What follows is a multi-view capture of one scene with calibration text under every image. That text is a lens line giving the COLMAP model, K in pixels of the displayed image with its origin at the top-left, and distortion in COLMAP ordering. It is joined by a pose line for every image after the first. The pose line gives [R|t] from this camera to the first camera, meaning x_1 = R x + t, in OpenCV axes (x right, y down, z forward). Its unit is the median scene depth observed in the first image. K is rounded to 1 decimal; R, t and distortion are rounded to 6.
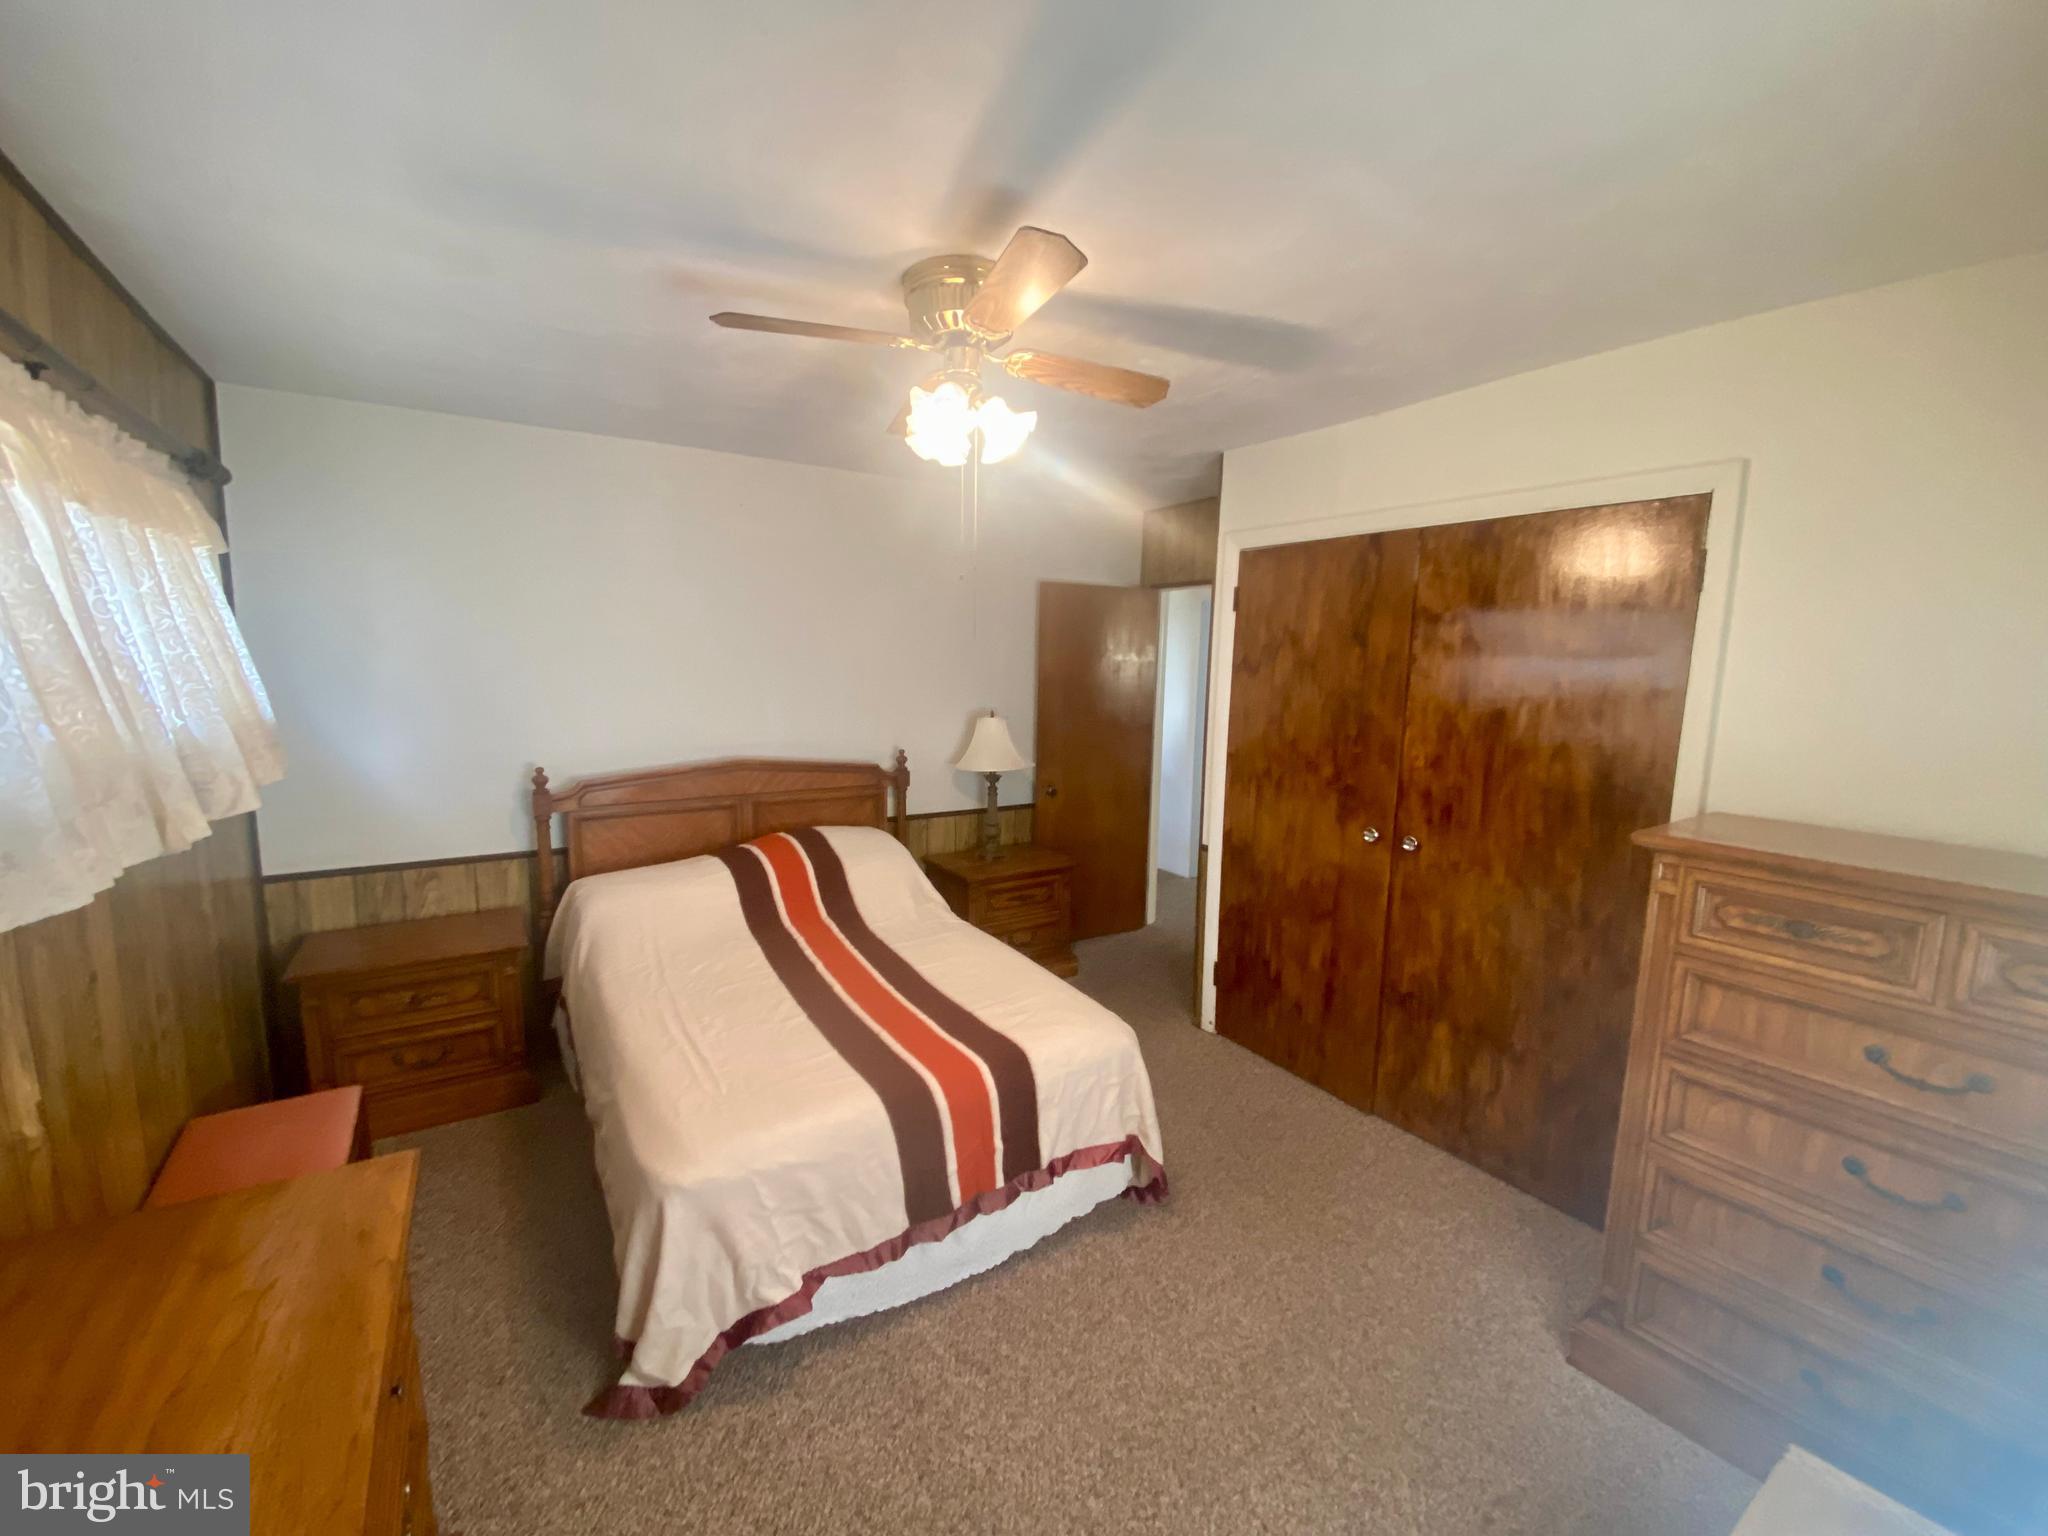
lens RADIAL K [[826.9, 0, 1015.8], [0, 826.9, 765.7], [0, 0, 1]] dist [0.031618, -0.024934]
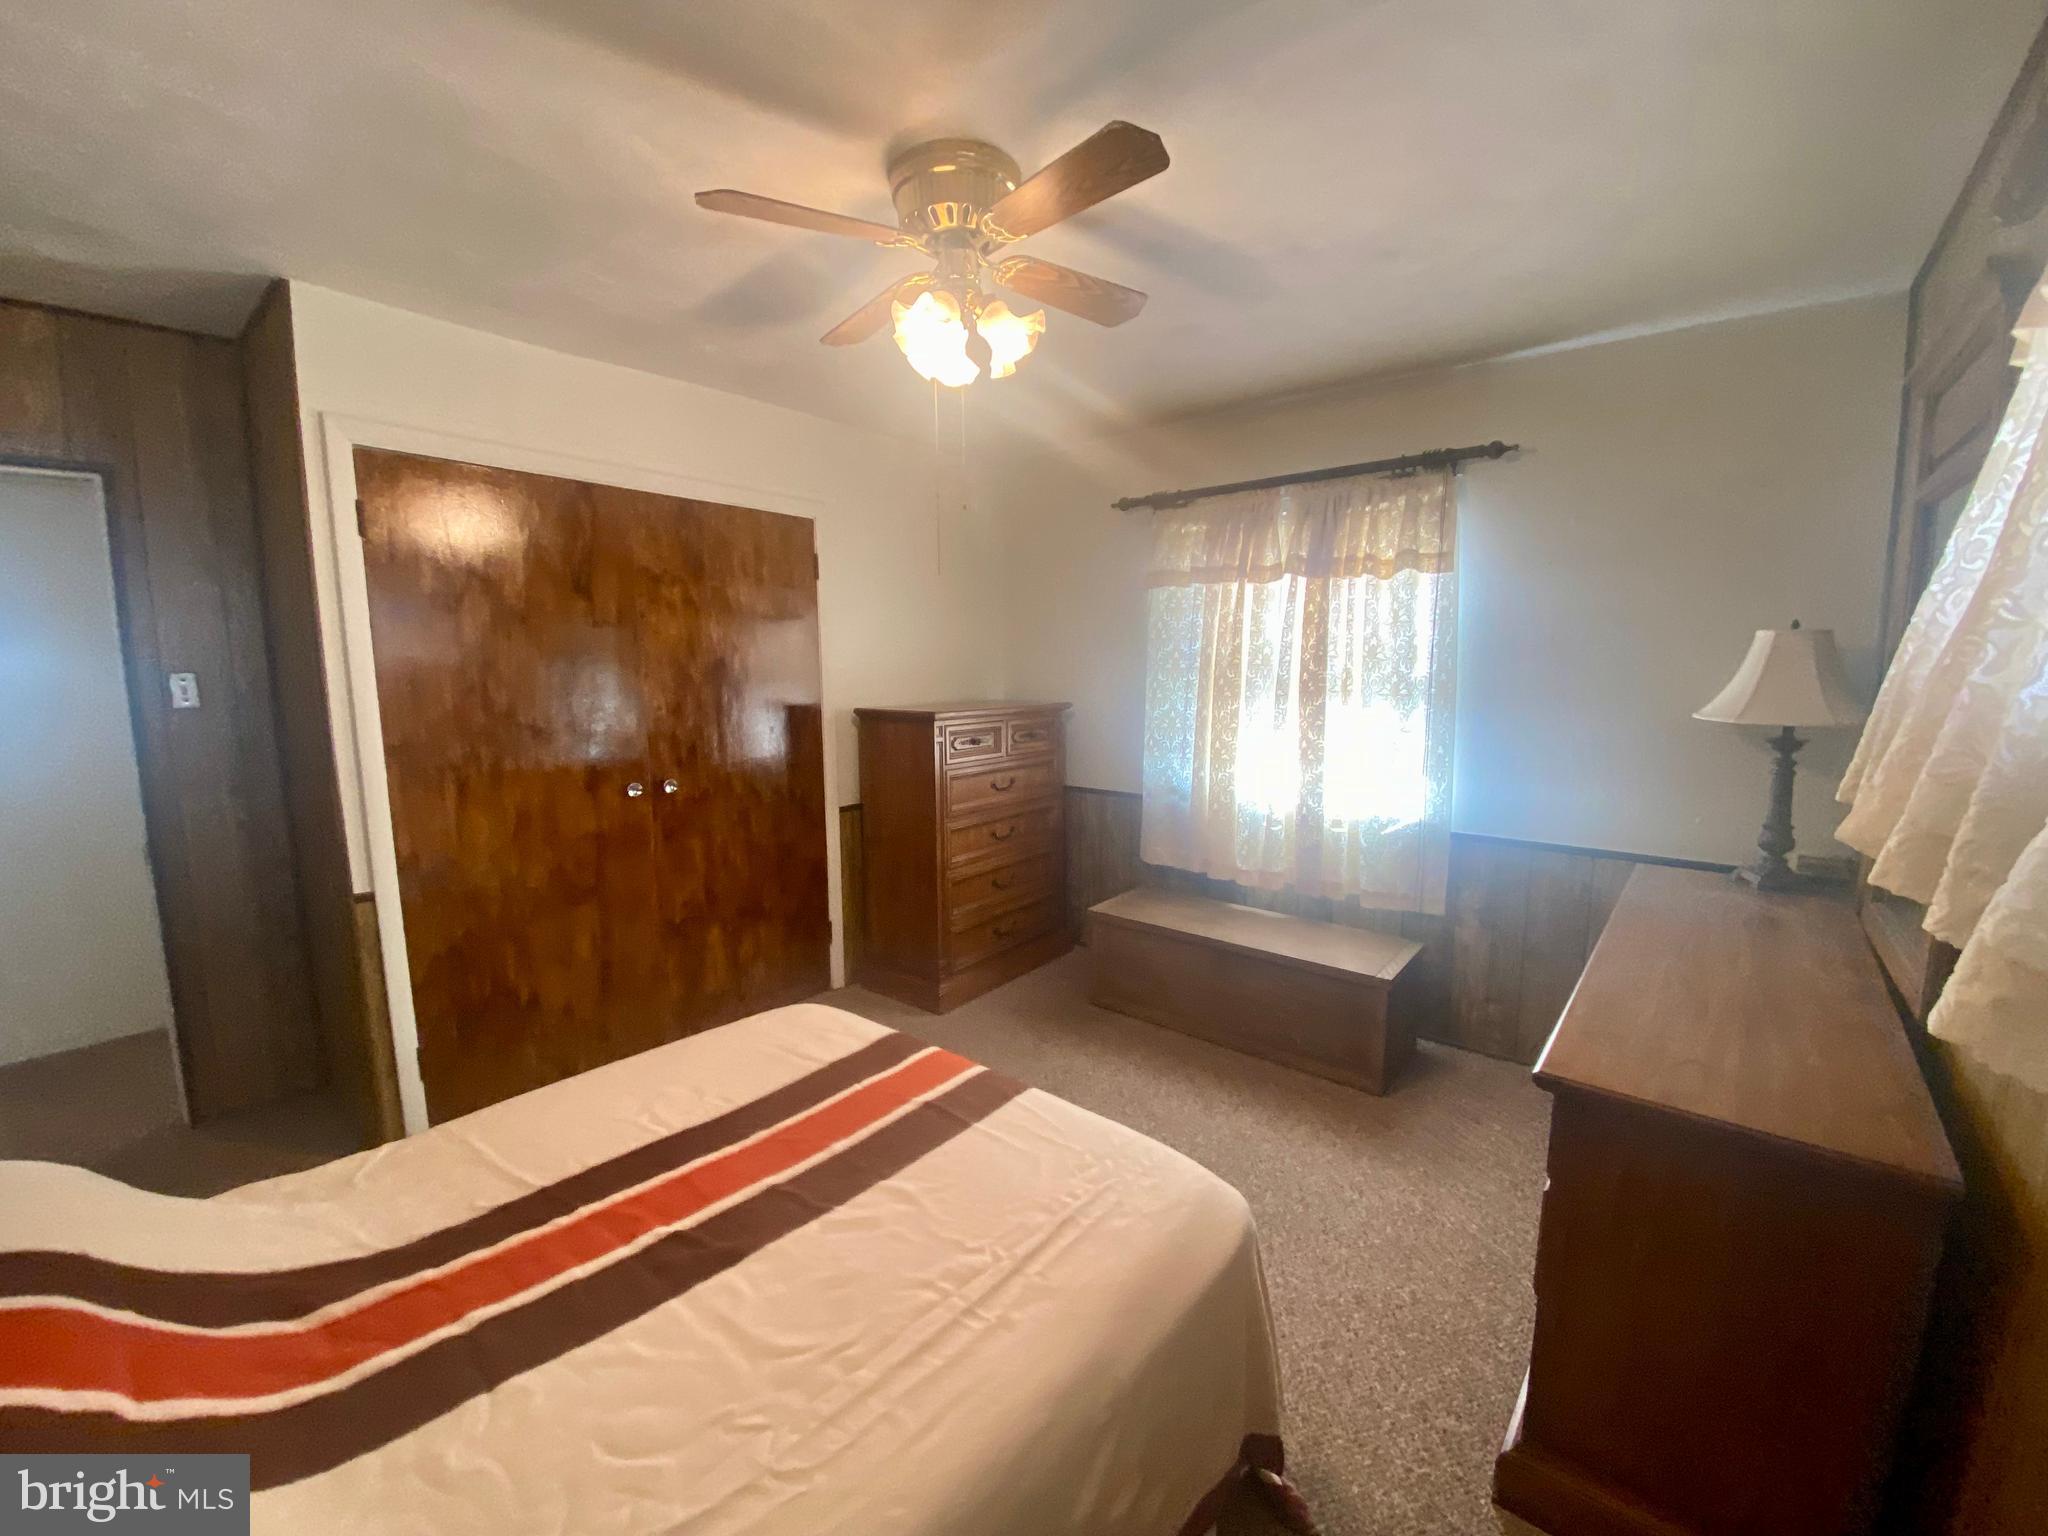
lens RADIAL K [[826.9, 0, 1015.8], [0, 826.9, 765.7], [0, 0, 1]] dist [0.031618, -0.024934]
pose [[-0.300472, -0.141067, 0.943301, -0.663139], [0.123302, 0.974958, 0.185077, -0.076230], [-0.945787, 0.171921, -0.275554, 0.840470]]
